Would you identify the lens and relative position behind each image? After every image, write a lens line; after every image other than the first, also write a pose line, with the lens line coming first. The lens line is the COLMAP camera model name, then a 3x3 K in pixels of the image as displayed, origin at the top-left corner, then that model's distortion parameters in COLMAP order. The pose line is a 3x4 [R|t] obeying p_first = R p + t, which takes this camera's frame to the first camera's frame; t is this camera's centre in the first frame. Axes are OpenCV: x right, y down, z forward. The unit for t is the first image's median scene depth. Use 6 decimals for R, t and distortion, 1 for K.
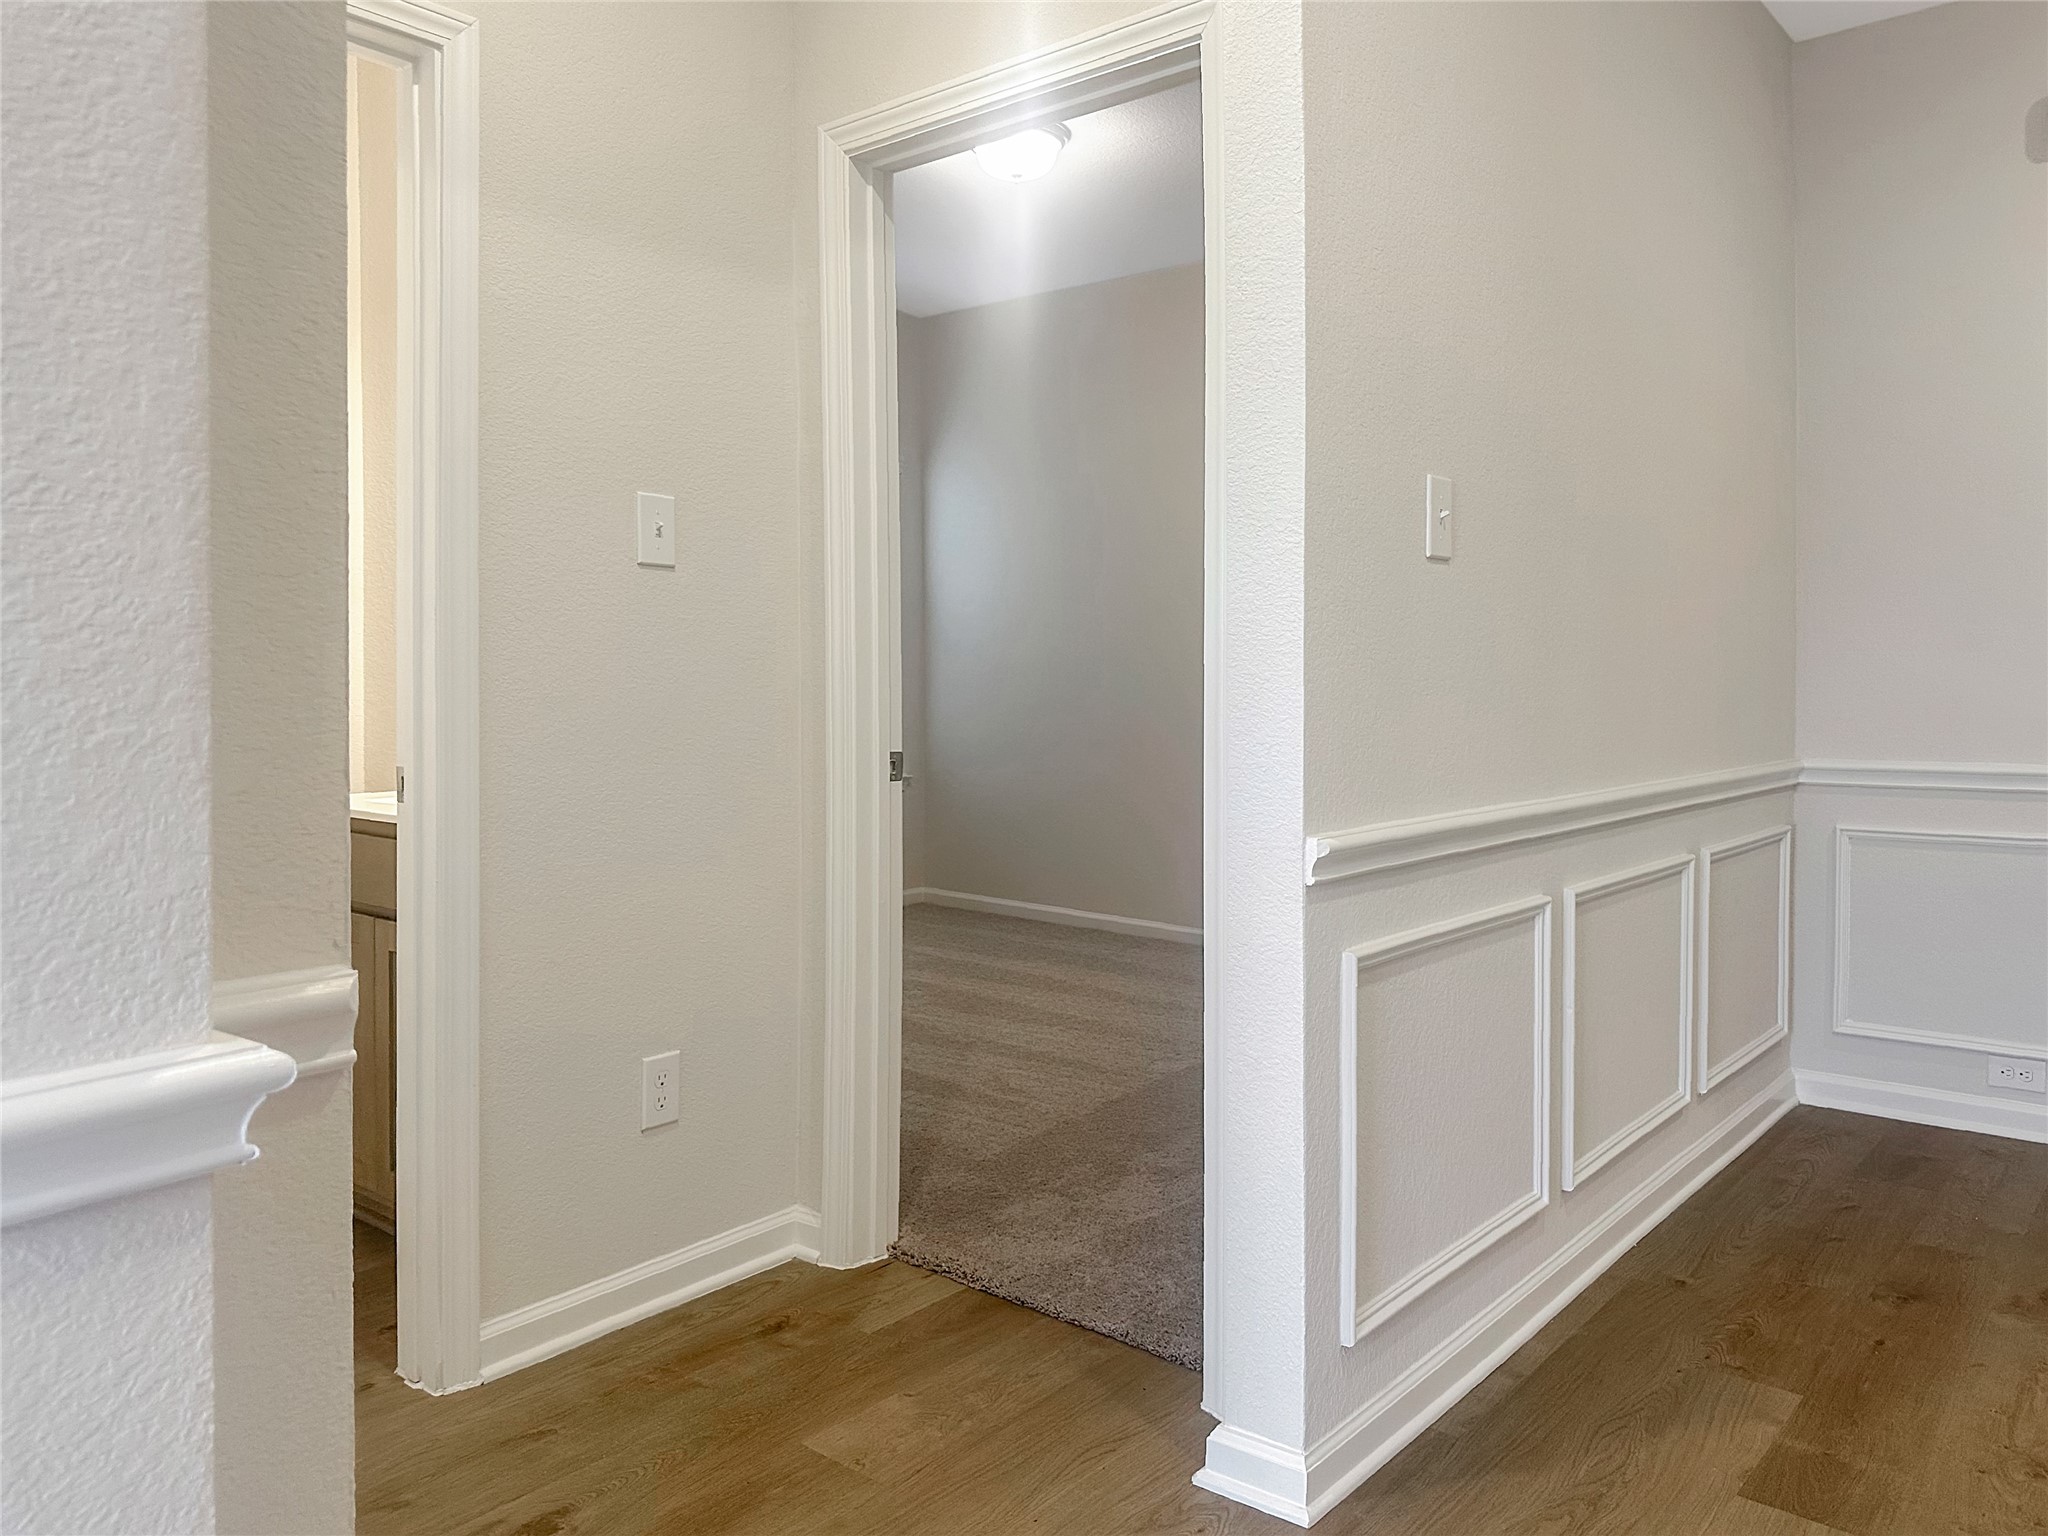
lens RADIAL K [[1492.4, 0, 1024.0], [0, 1492.4, 768.0], [0, 0, 1]] dist [-0.000670, -0.002531]
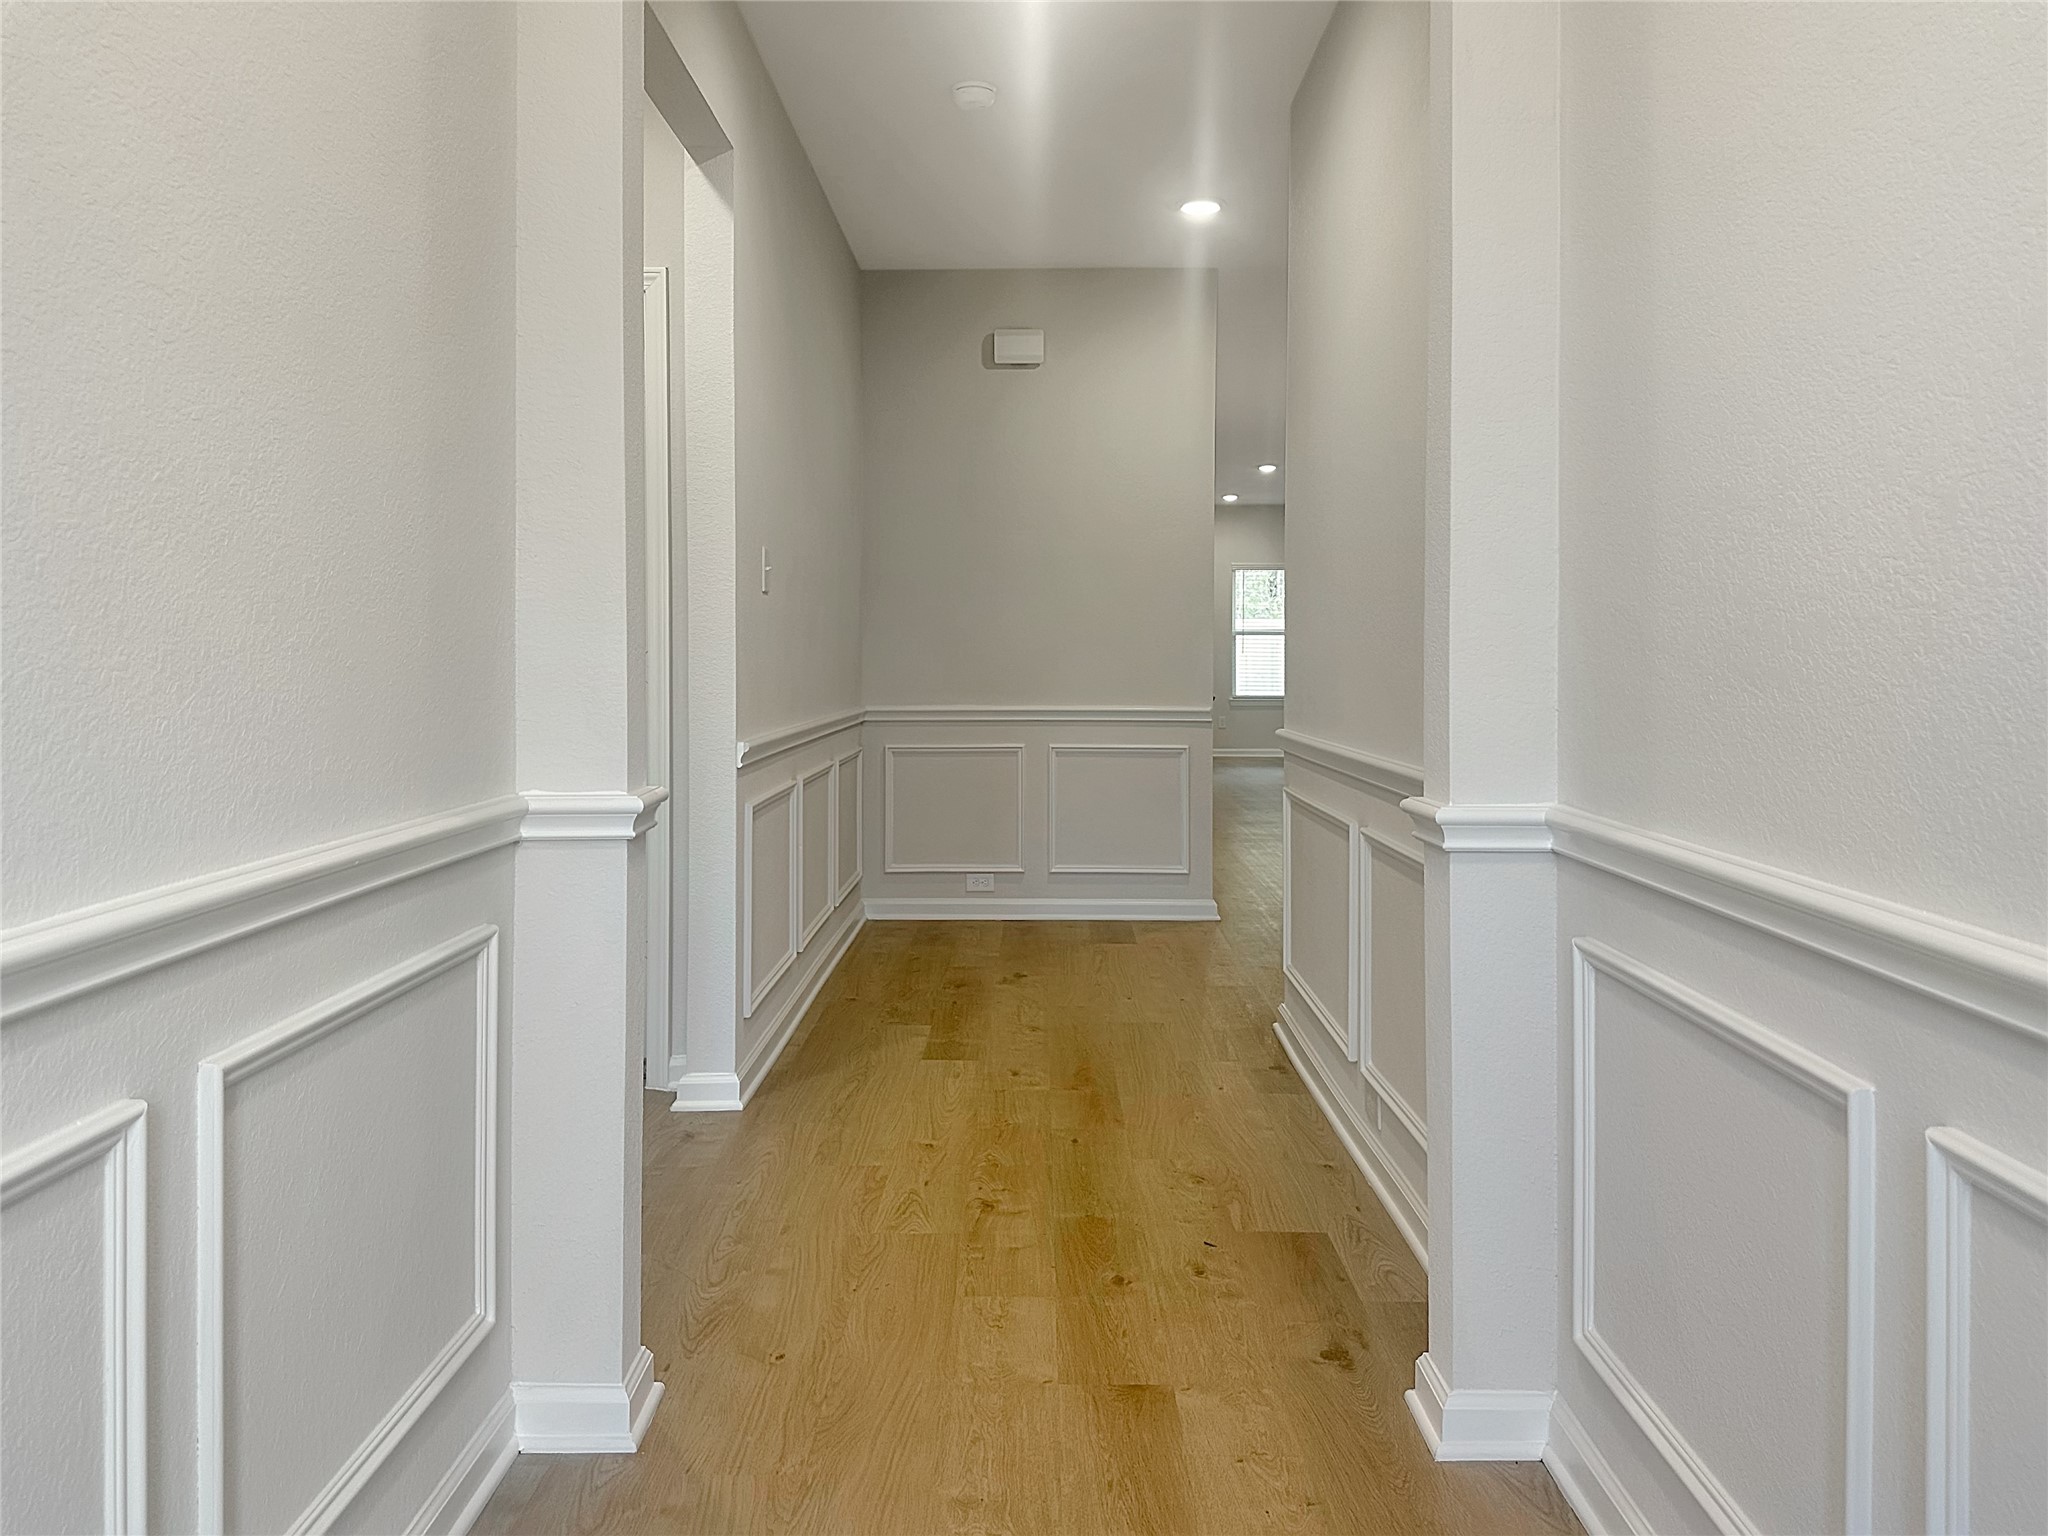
lens RADIAL K [[1436.5, 0, 1019.4], [0, 1436.5, 800.3], [0, 0, 1]] dist [0.069305, -0.000624]
pose [[0.774424, -0.061397, 0.629681, -0.507590], [0.033748, 0.997872, 0.055792, 0.022024], [-0.631767, -0.021956, 0.774848, -0.480368]]
